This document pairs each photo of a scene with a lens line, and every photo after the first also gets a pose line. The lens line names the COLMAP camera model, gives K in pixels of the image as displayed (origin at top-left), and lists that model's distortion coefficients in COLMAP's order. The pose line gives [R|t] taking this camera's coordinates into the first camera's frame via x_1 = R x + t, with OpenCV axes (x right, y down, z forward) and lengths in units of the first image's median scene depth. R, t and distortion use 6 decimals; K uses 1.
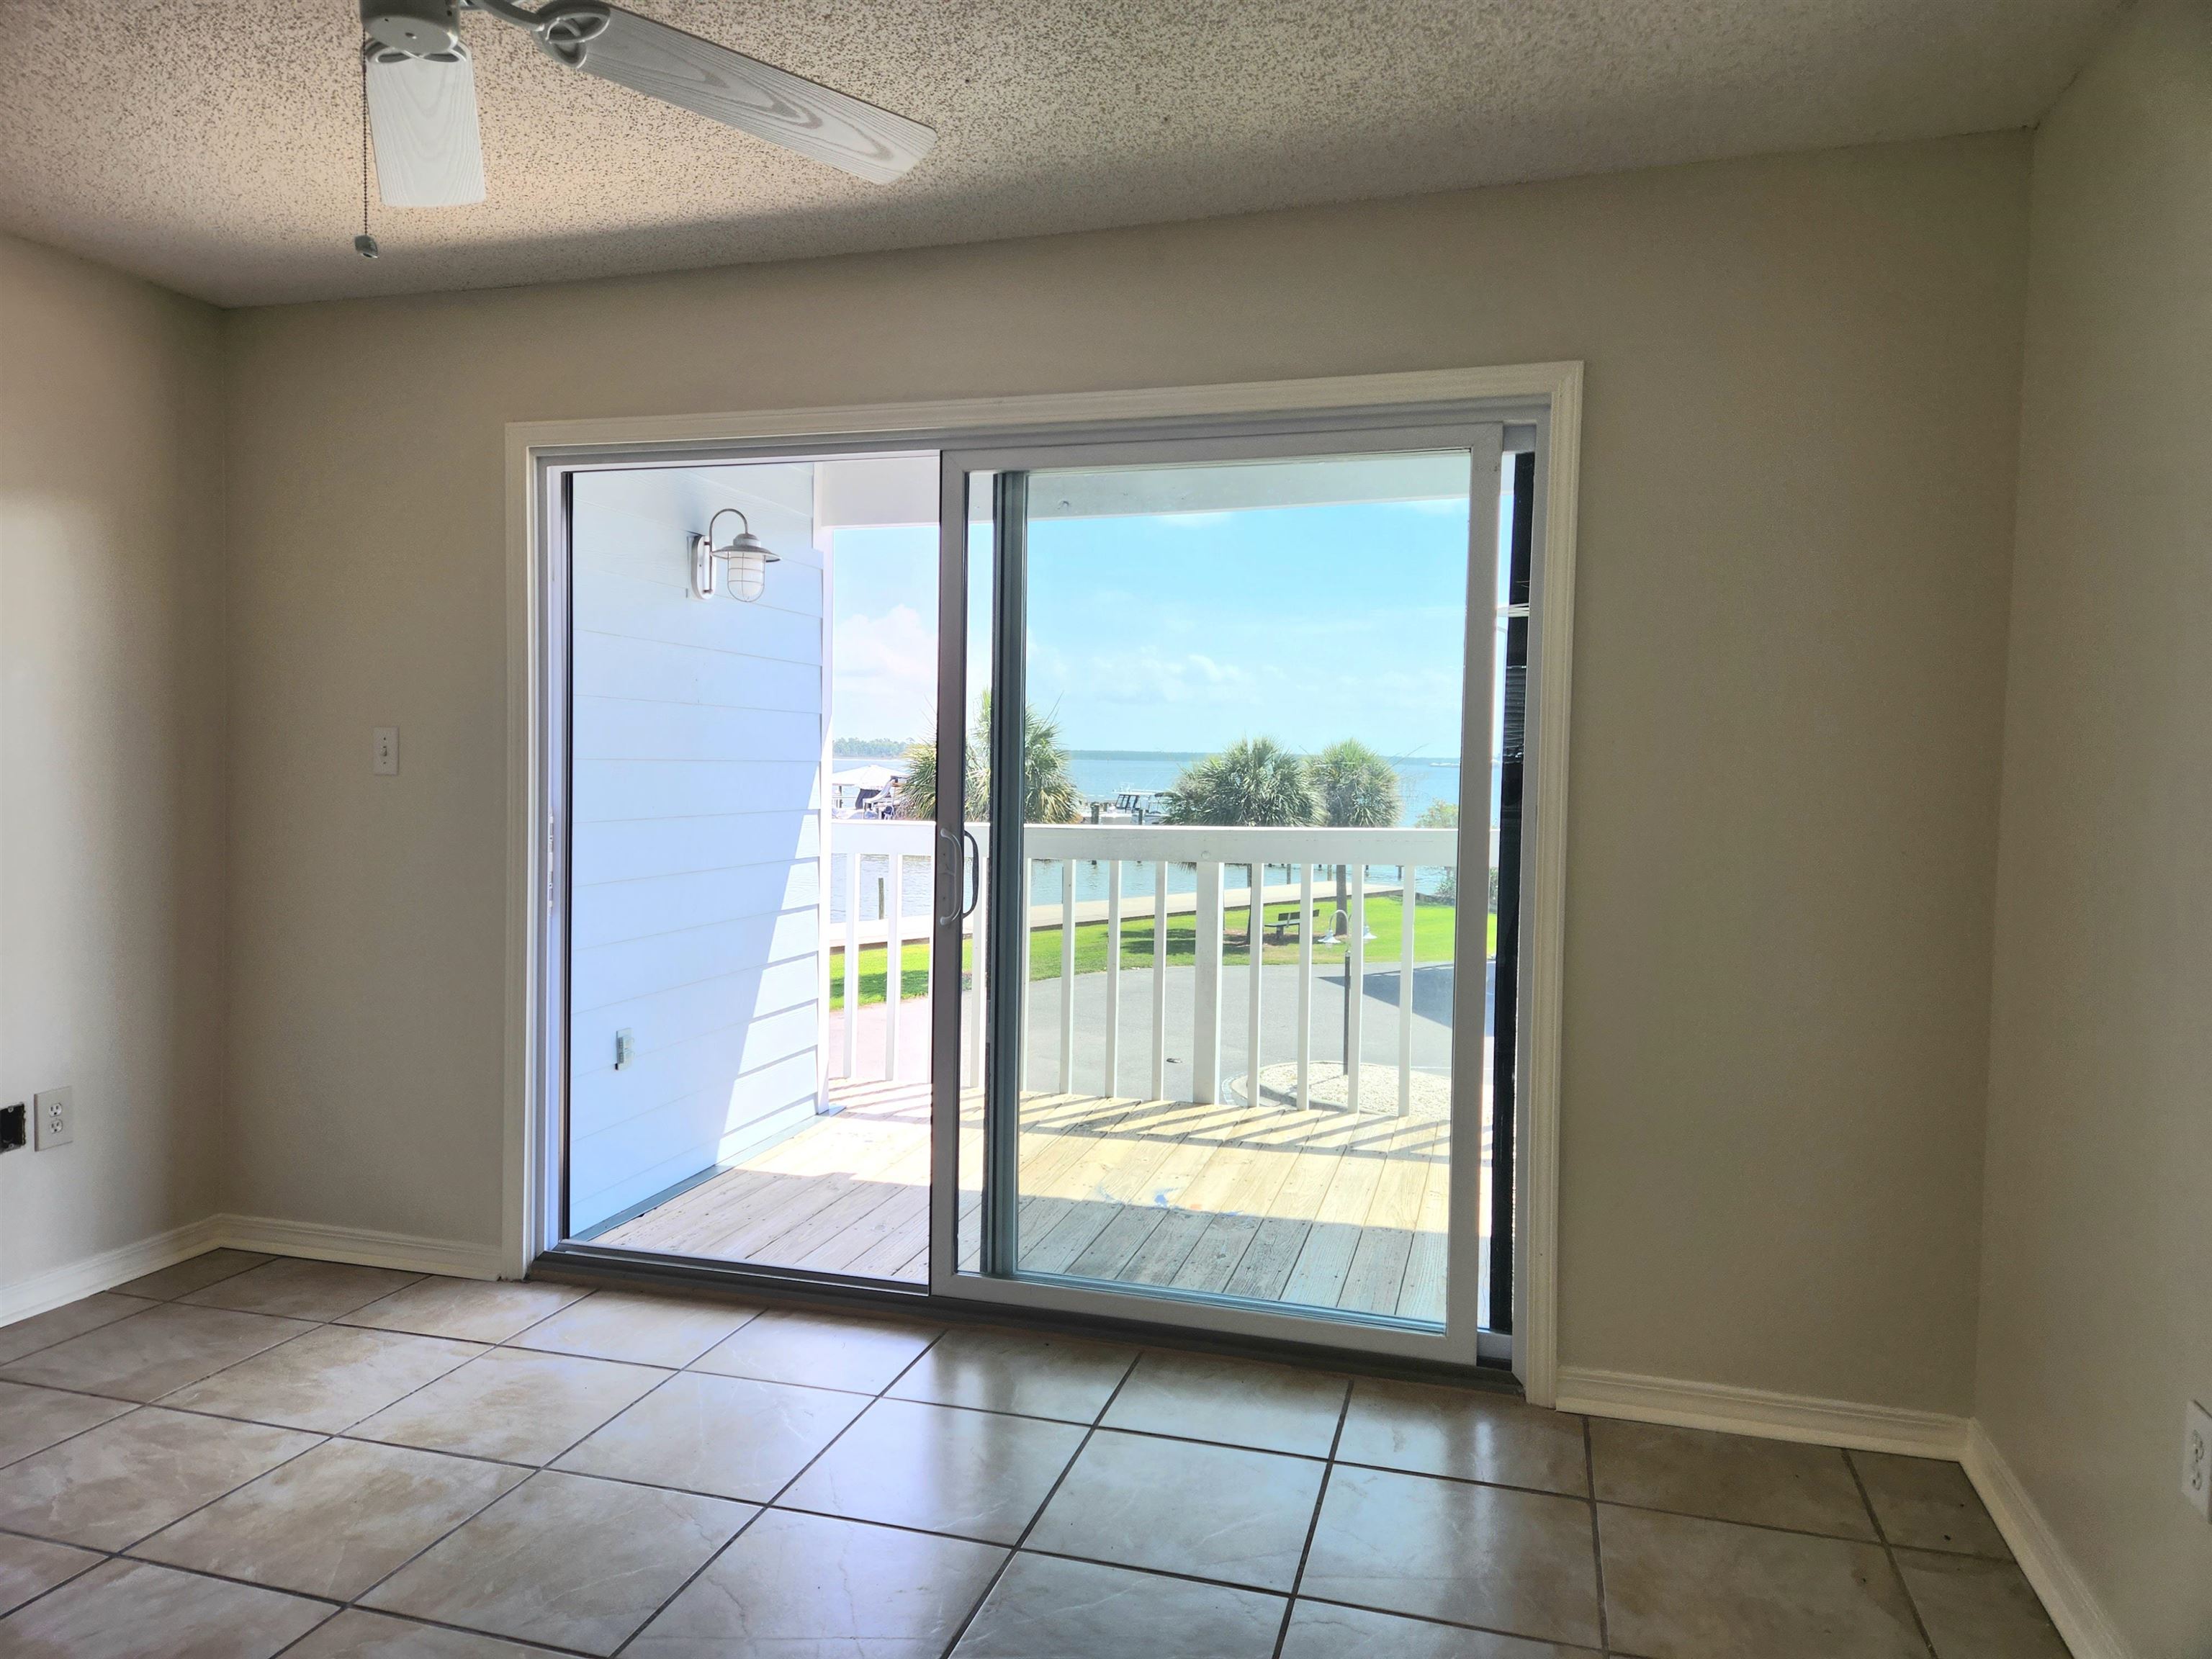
lens RADIAL K [[1469.1, 0, 1098.2], [0, 1469.1, 827.7], [0, 0, 1]] dist [0.048164, -0.000875]
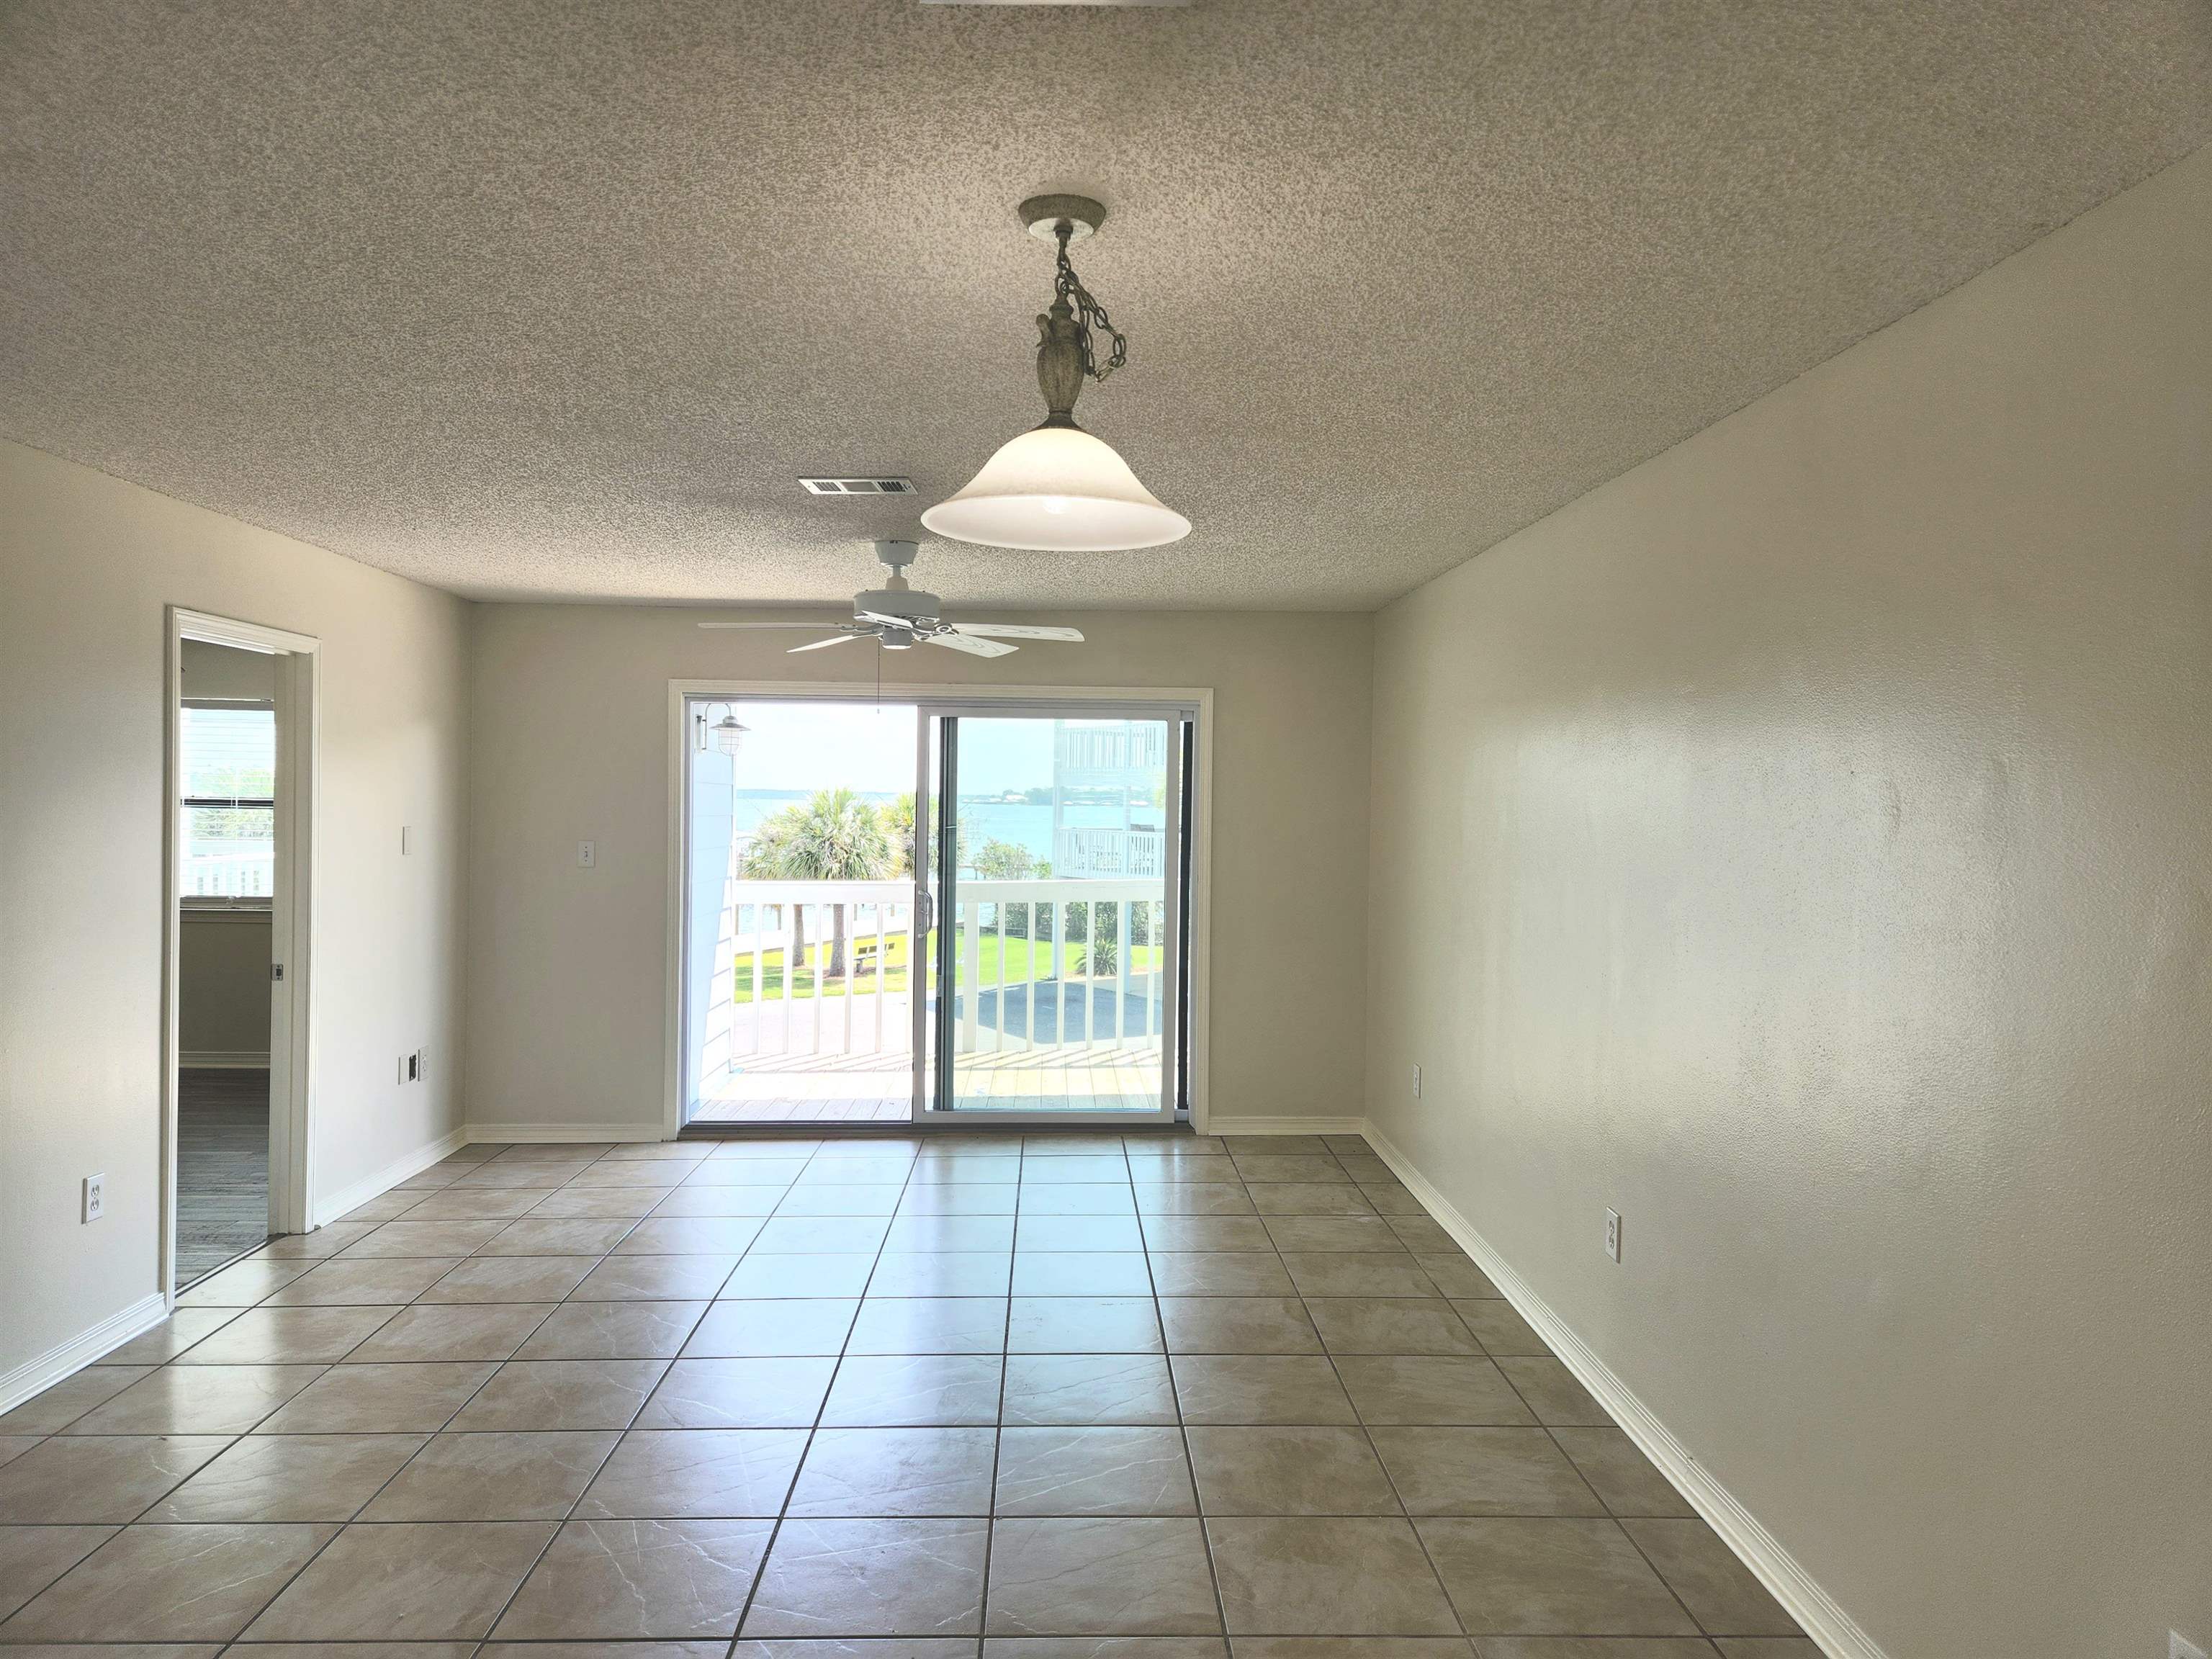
lens RADIAL K [[1469.1, 0, 1113.3], [0, 1469.1, 827.7], [0, 0, 1]] dist [0.048164, -0.000875]
pose [[0.948020, -0.012966, 0.317947, -0.047002], [0.020697, 0.999566, -0.020951, -0.003508], [-0.317538, 0.026442, 0.947877, -0.096183]]
